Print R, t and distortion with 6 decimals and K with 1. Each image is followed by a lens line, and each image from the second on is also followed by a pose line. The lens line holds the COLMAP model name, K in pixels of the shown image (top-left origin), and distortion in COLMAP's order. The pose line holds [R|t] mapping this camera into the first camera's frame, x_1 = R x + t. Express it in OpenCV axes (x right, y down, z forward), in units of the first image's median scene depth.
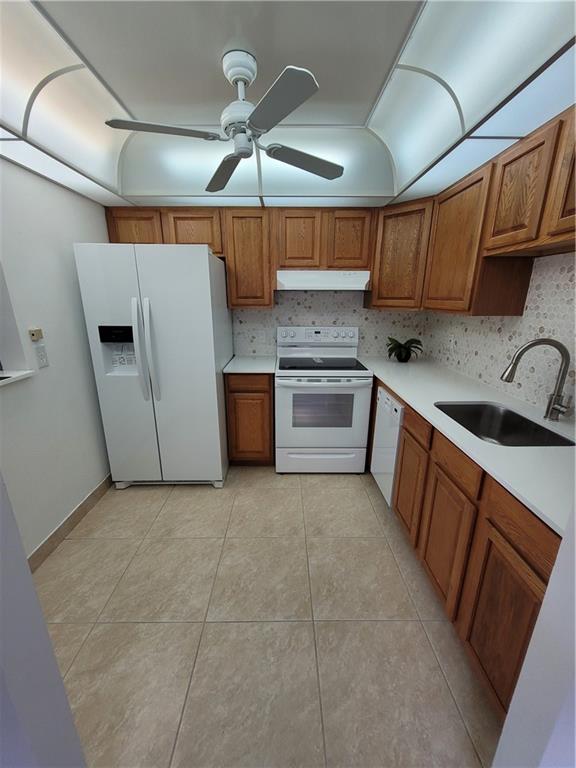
lens RADIAL K [[301.5, 0, 287.0], [0, 301.5, 385.4], [0, 0, 1]] dist [0.006256, -0.000768]
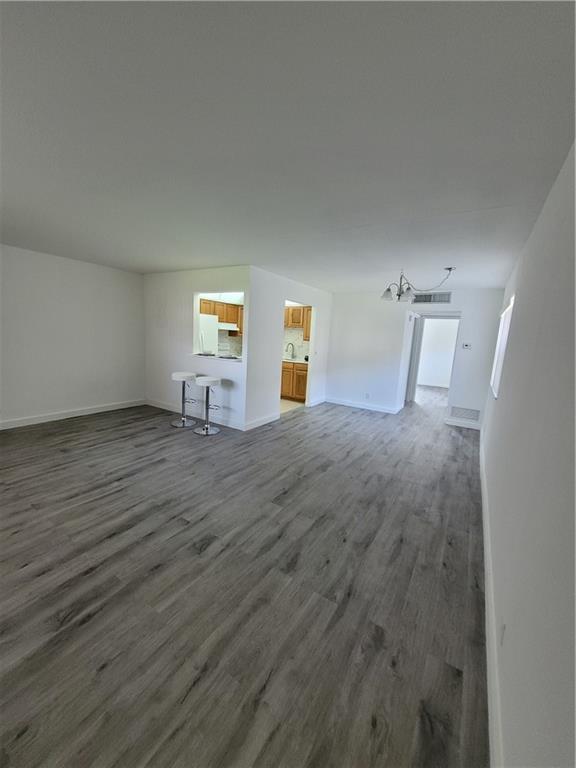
lens RADIAL K [[301.5, 0, 287.0], [0, 301.5, 385.4], [0, 0, 1]] dist [0.006256, -0.000768]
pose [[0.535828, -0.111520, 0.836930, -2.050342], [0.188266, 0.982064, 0.010325, 0.281653], [-0.823070, 0.152033, 0.547212, -0.963668]]
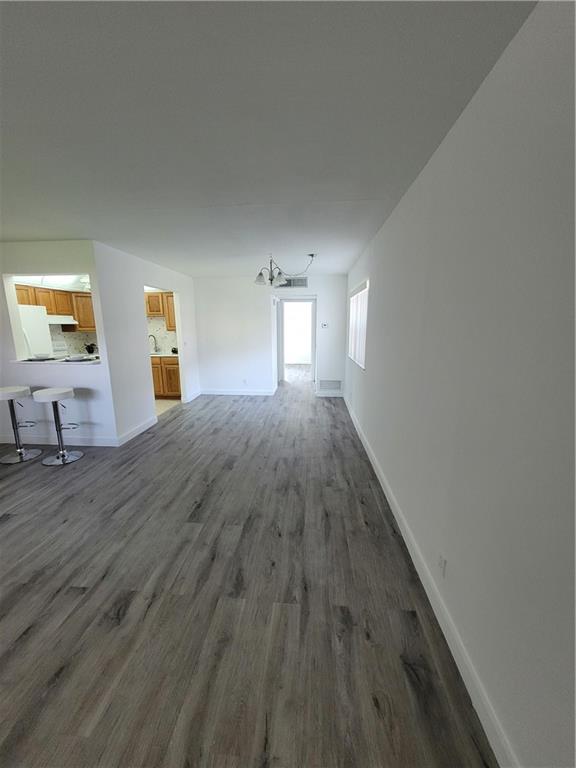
lens RADIAL K [[301.5, 0, 287.0], [0, 301.5, 385.4], [0, 0, 1]] dist [0.006256, -0.000768]
pose [[0.088314, -0.200928, 0.975617, -2.022576], [0.290562, 0.942044, 0.167712, 0.223793], [-0.952772, 0.268666, 0.141578, -0.796373]]
